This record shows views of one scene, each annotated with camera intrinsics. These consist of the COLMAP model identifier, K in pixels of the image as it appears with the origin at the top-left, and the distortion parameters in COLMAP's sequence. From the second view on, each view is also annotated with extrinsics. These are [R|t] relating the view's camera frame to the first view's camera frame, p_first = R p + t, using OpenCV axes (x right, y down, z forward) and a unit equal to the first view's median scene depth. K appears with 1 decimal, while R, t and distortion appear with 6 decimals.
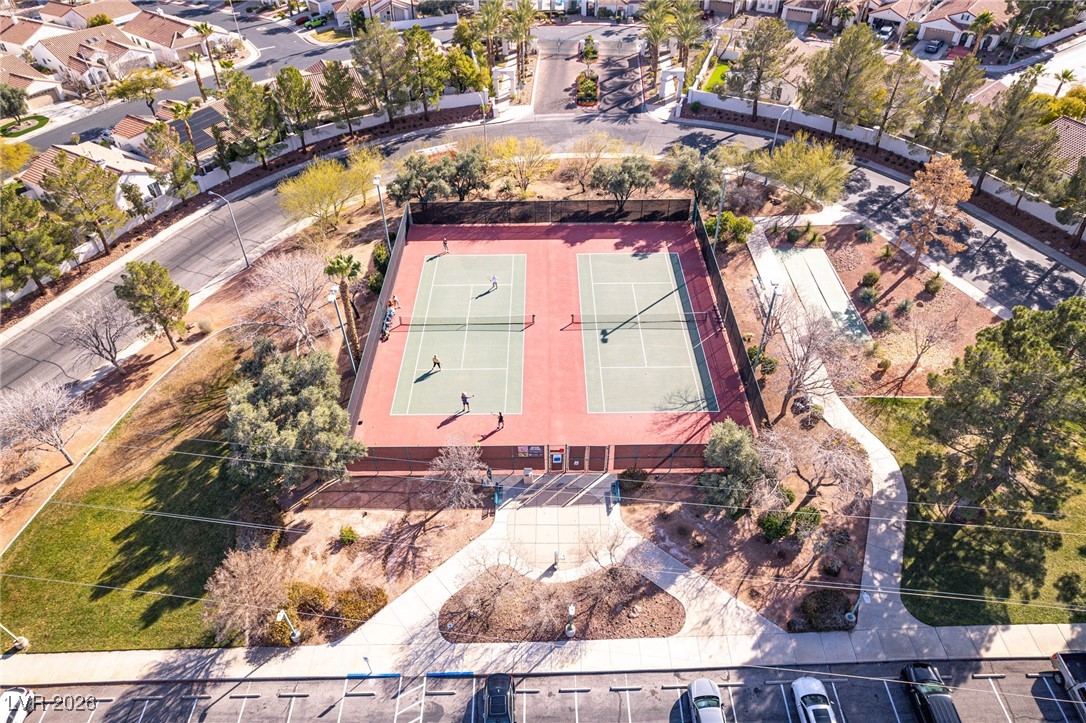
lens RADIAL K [[683.5, 0, 542.4], [0, 683.5, 361.1], [0, 0, 1]] dist [-0.006950, -0.002365]
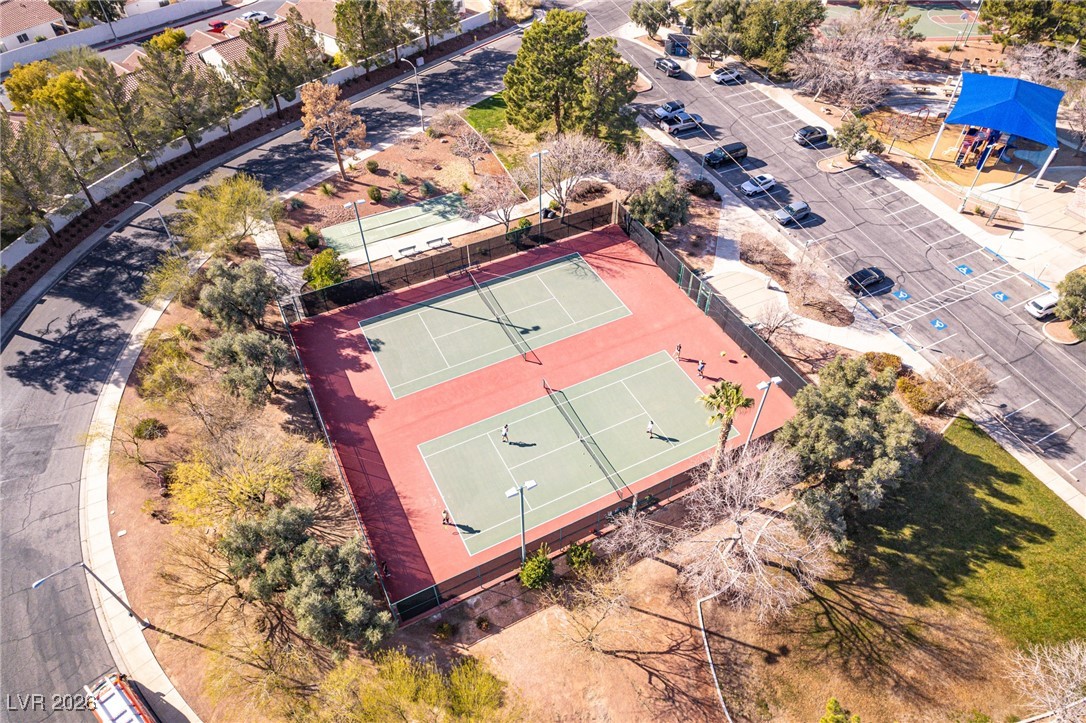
lens RADIAL K [[683.5, 0, 542.7], [0, 683.5, 361.3], [0, 0, 1]] dist [-0.006950, -0.002365]
pose [[-0.440444, -0.646331, 0.623109, -0.545423], [0.611686, 0.291991, 0.735242, -0.716984], [-0.657152, 0.704981, 0.266746, 0.716294]]
